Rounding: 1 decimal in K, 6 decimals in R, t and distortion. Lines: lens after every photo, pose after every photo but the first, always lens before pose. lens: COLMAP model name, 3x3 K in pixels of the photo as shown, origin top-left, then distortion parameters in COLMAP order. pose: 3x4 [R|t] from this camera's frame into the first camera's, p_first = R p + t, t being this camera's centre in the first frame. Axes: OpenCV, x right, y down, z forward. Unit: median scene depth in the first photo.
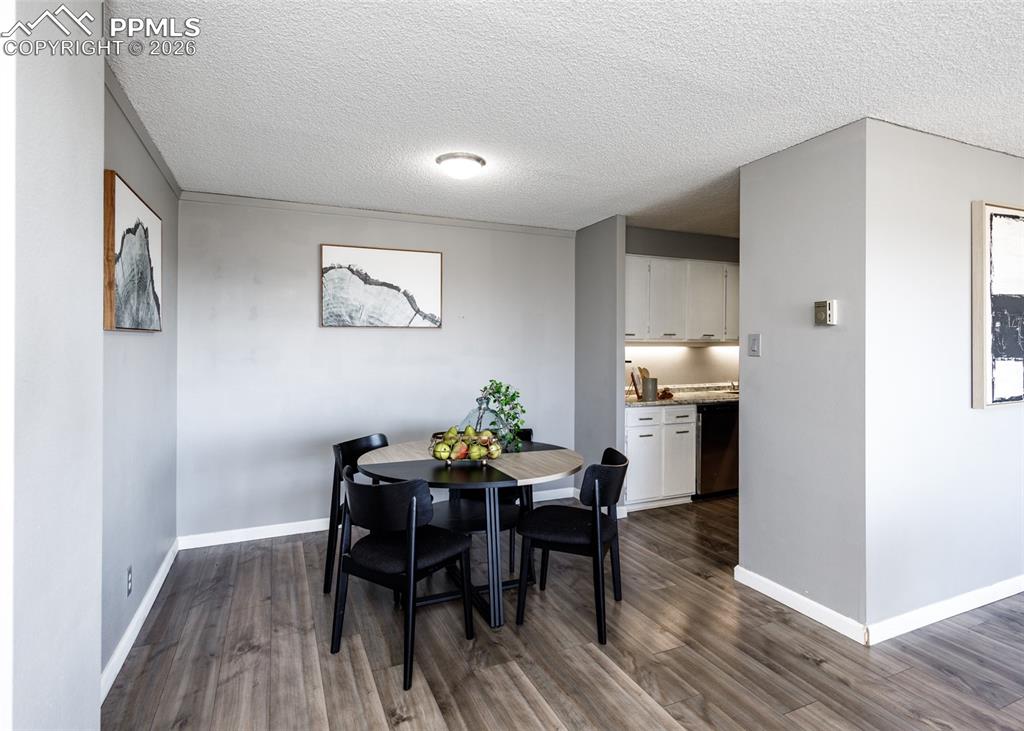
lens RADIAL K [[544.4, 0, 512.0], [0, 544.4, 365.5], [0, 0, 1]] dist [0.004182, 0.000050]
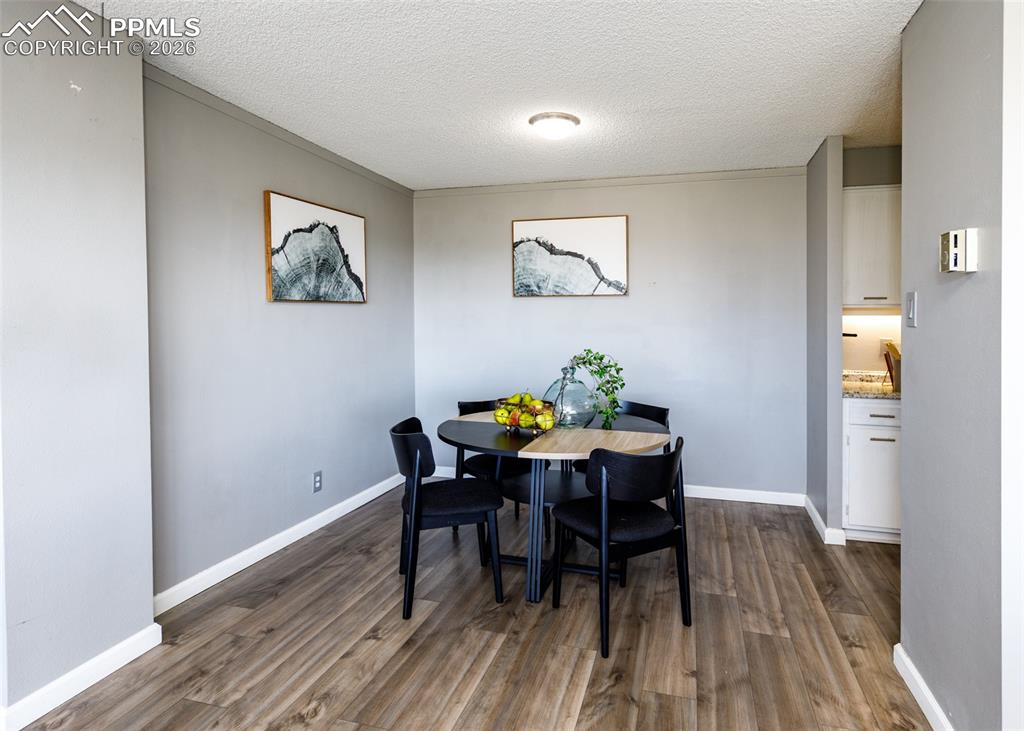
lens RADIAL K [[556.2, 0, 515.1], [0, 556.2, 349.9], [0, 0, 1]] dist [0.001775, 0.000340]
pose [[0.768526, 0.038632, -0.638651, 0.468828], [-0.024939, 0.999226, 0.030432, 0.001556], [0.639332, -0.007461, 0.768894, 0.183727]]
